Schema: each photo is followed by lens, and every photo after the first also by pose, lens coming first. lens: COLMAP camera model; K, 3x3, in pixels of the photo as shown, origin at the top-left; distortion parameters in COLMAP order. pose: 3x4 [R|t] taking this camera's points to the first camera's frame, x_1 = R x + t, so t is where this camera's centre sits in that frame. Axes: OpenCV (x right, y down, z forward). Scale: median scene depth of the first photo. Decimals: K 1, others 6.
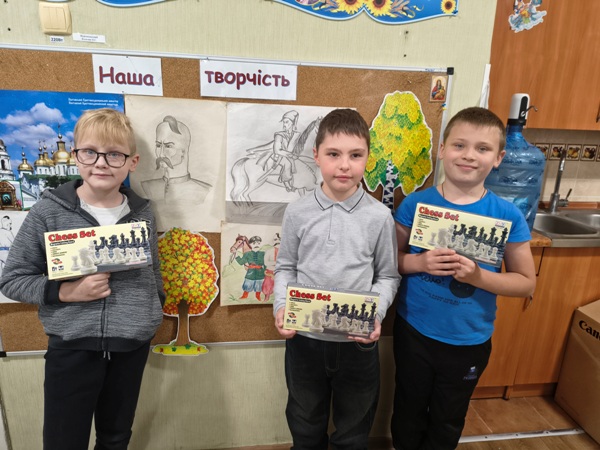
lens RADIAL K [[405.2, 0, 296.9], [0, 405.2, 228.0], [0, 0, 1]] dist [0.046745, -0.059968]
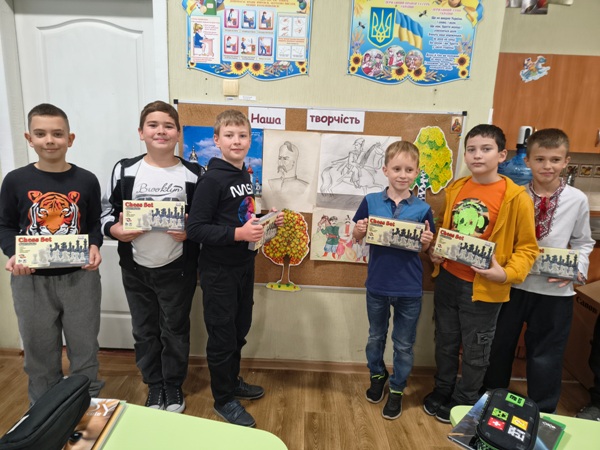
lens RADIAL K [[405.2, 0, 296.9], [0, 405.2, 228.0], [0, 0, 1]] dist [0.046745, -0.059968]
pose [[0.988369, 0.037870, -0.147287, -0.010781], [-0.045502, 0.997772, -0.048798, 0.155848], [0.145111, 0.054932, 0.987889, -0.605520]]
